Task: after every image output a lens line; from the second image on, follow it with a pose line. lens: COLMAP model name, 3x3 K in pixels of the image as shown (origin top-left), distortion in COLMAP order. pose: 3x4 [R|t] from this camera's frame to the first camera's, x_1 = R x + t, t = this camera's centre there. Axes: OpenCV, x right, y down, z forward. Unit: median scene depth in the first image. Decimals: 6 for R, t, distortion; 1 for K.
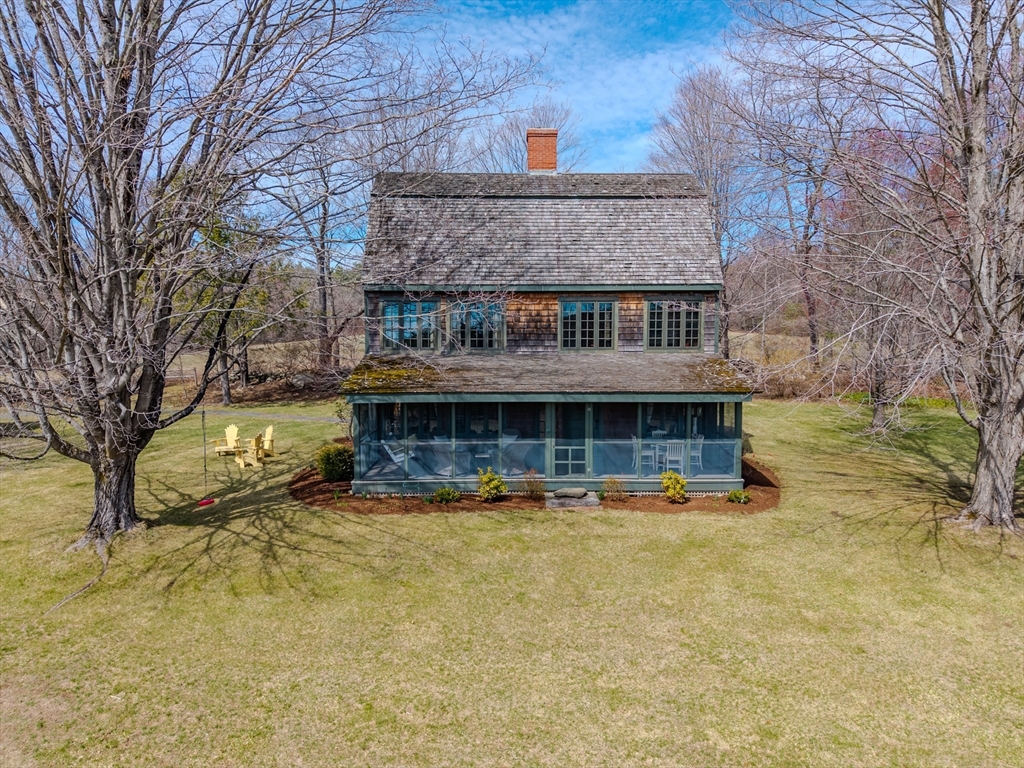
lens RADIAL K [[628.6, 0, 512.0], [0, 628.6, 384.0], [0, 0, 1]] dist [-0.056711, -0.001810]
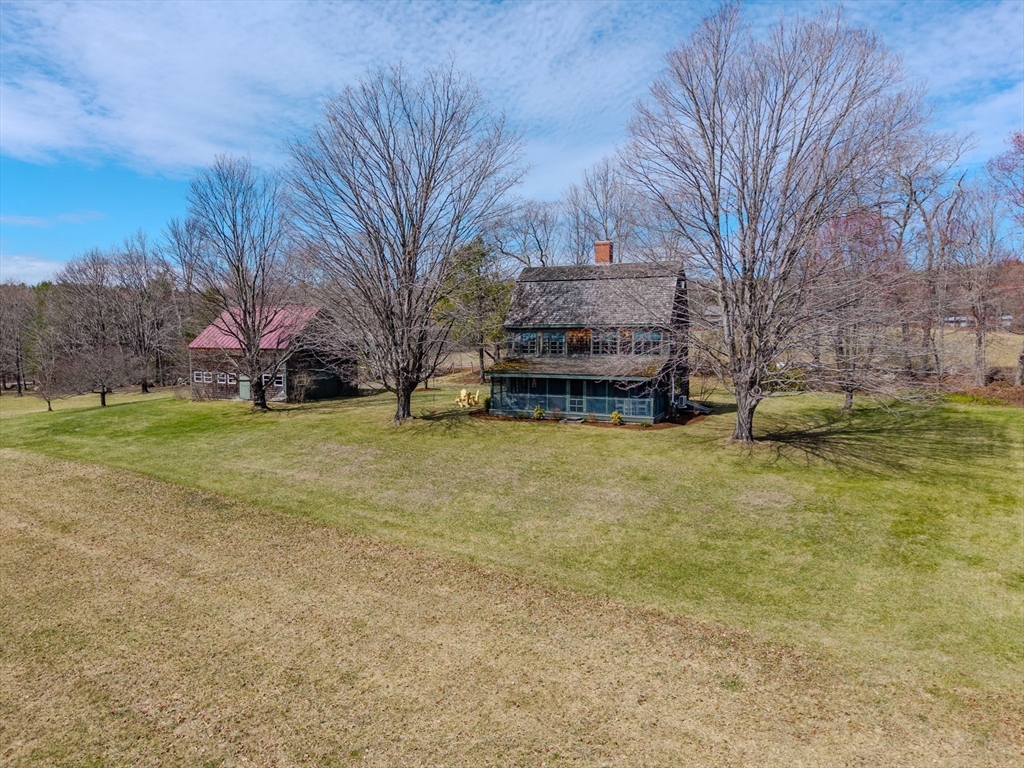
lens RADIAL K [[628.6, 0, 512.0], [0, 628.6, 384.0], [0, 0, 1]] dist [-0.056711, -0.001810]
pose [[0.890302, 0.032754, -0.454191, 0.899865], [-0.031961, 0.999445, 0.009425, 0.032451], [0.454247, 0.006125, 0.890854, -1.097057]]
